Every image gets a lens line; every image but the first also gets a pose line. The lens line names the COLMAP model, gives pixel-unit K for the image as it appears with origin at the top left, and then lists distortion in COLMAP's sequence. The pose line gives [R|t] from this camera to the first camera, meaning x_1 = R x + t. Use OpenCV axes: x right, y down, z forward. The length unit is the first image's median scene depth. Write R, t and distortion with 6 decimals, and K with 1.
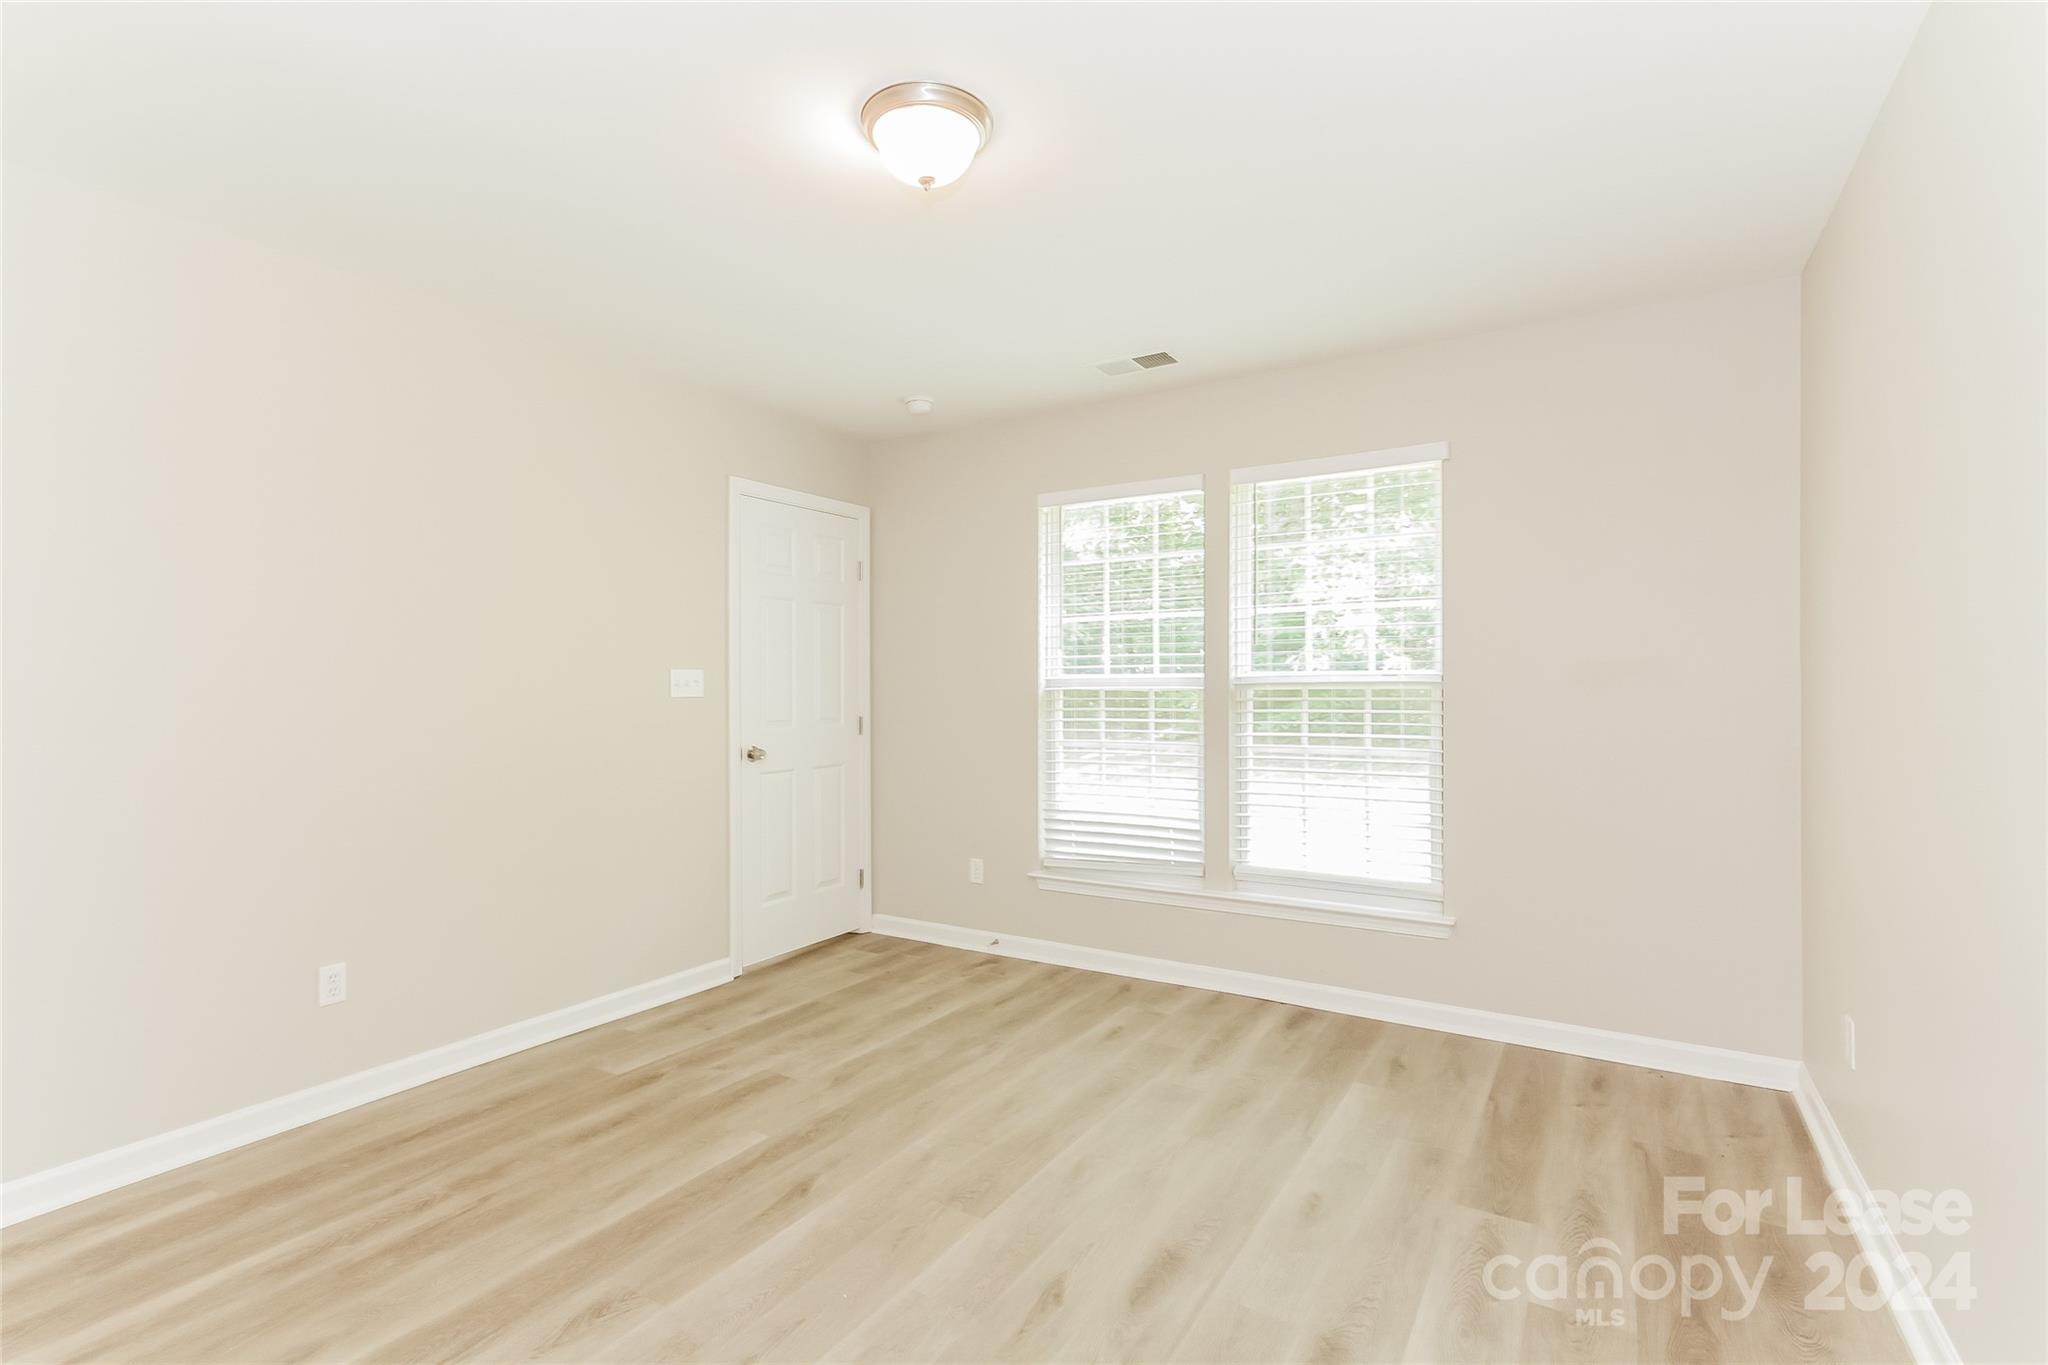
lens RADIAL K [[948.4, 0, 1020.0], [0, 948.4, 689.6], [0, 0, 1]] dist [-0.002375, -0.000052]
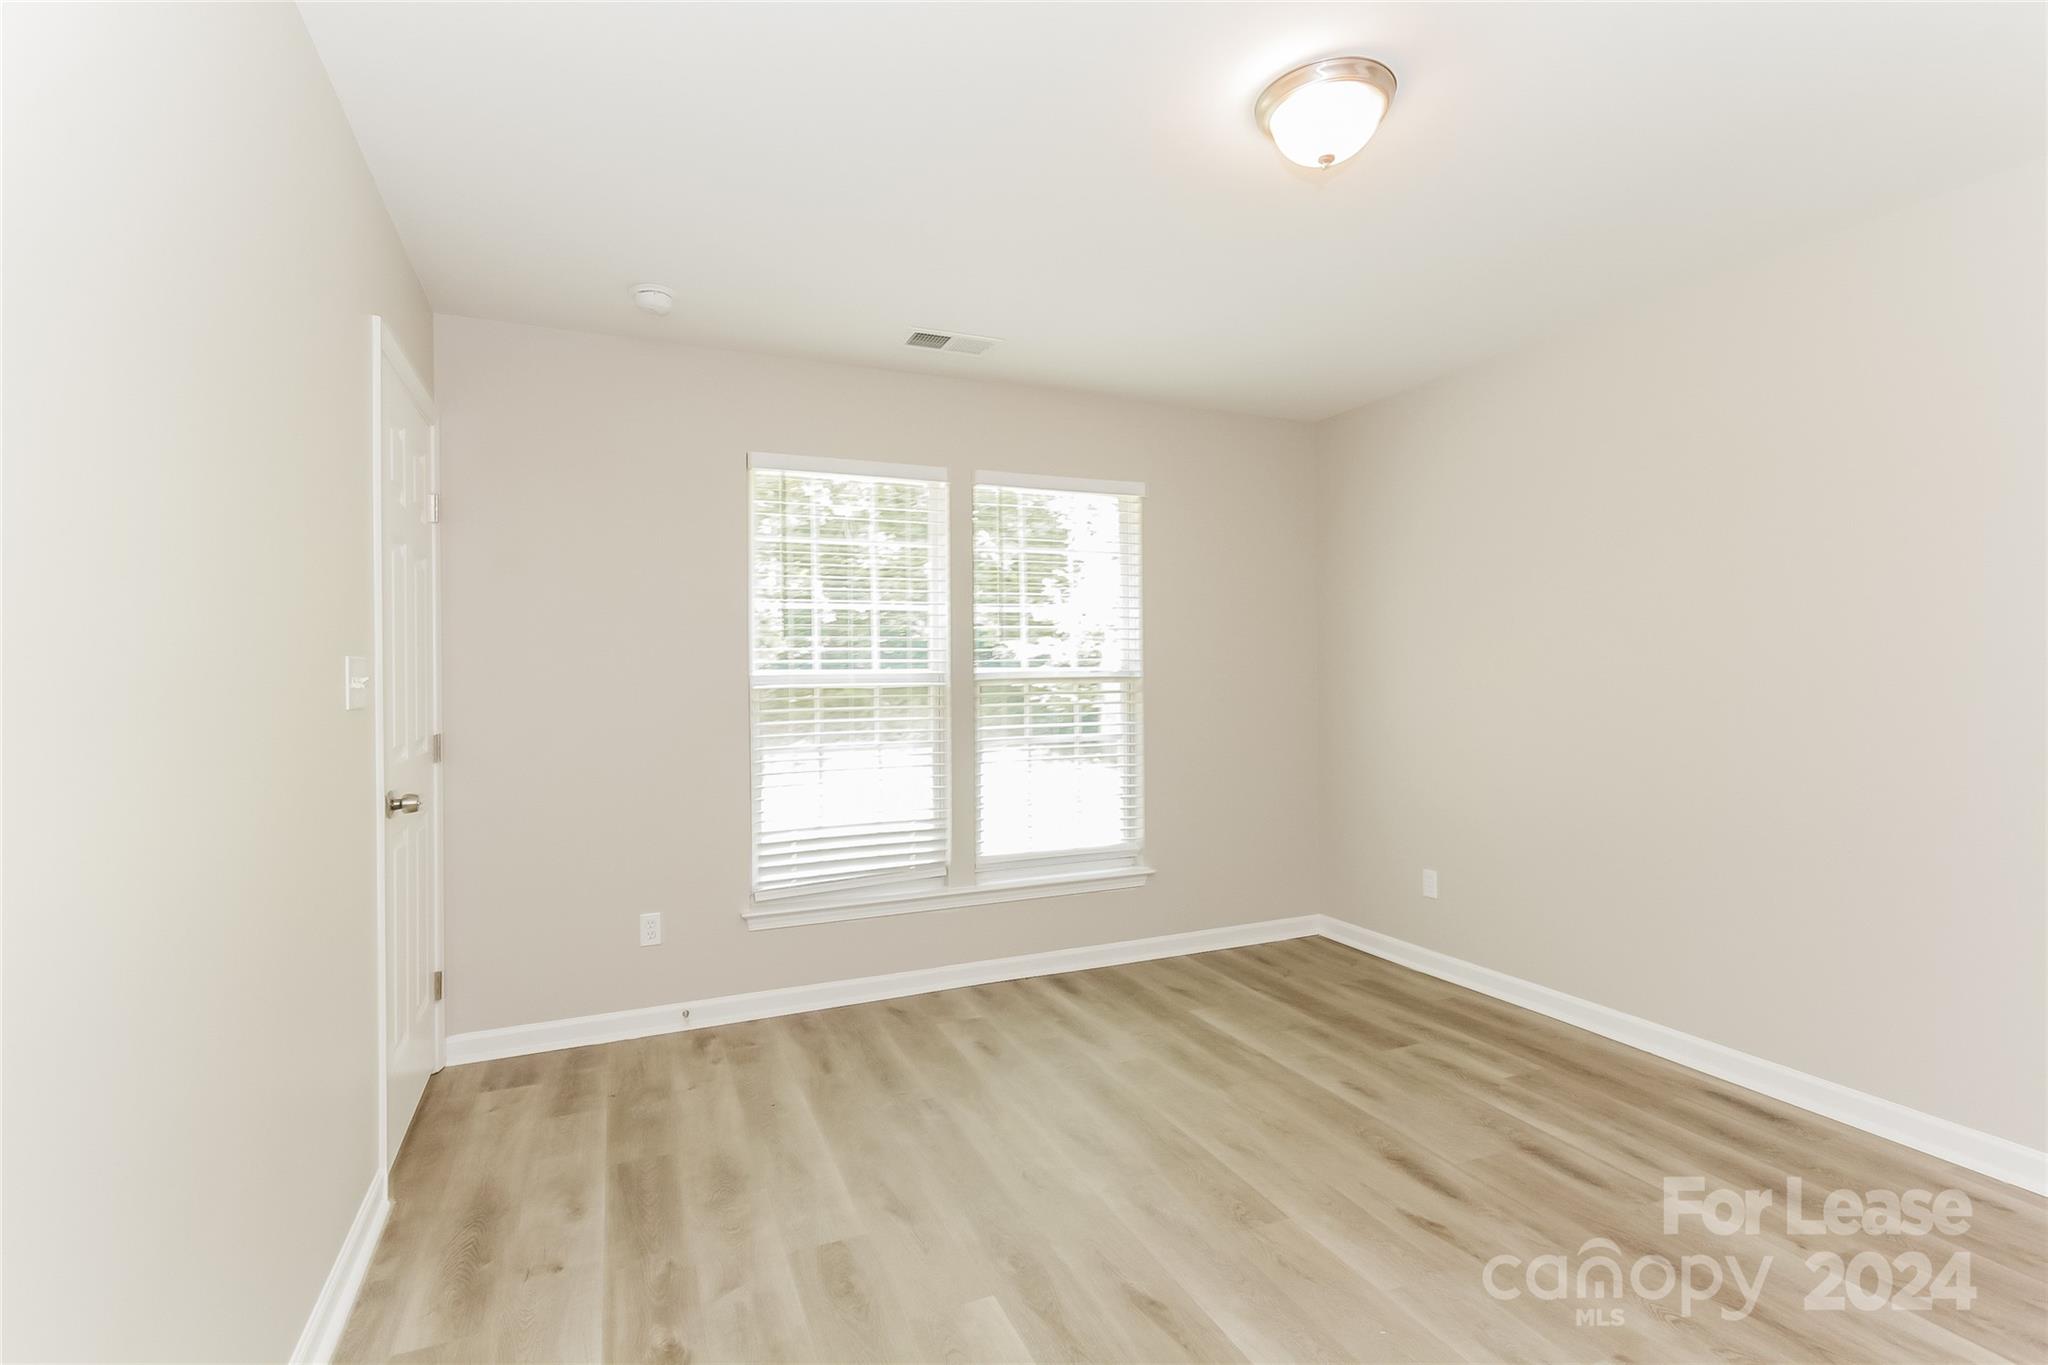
lens RADIAL K [[938.6, 0, 1024.0], [0, 938.6, 682.5], [0, 0, 1]] dist [0.003071, 0.000083]
pose [[0.568151, -0.003504, 0.822917, -0.590447], [0.012951, 0.999905, -0.004685, 0.002522], [-0.822822, 0.013320, 0.568143, 0.394099]]
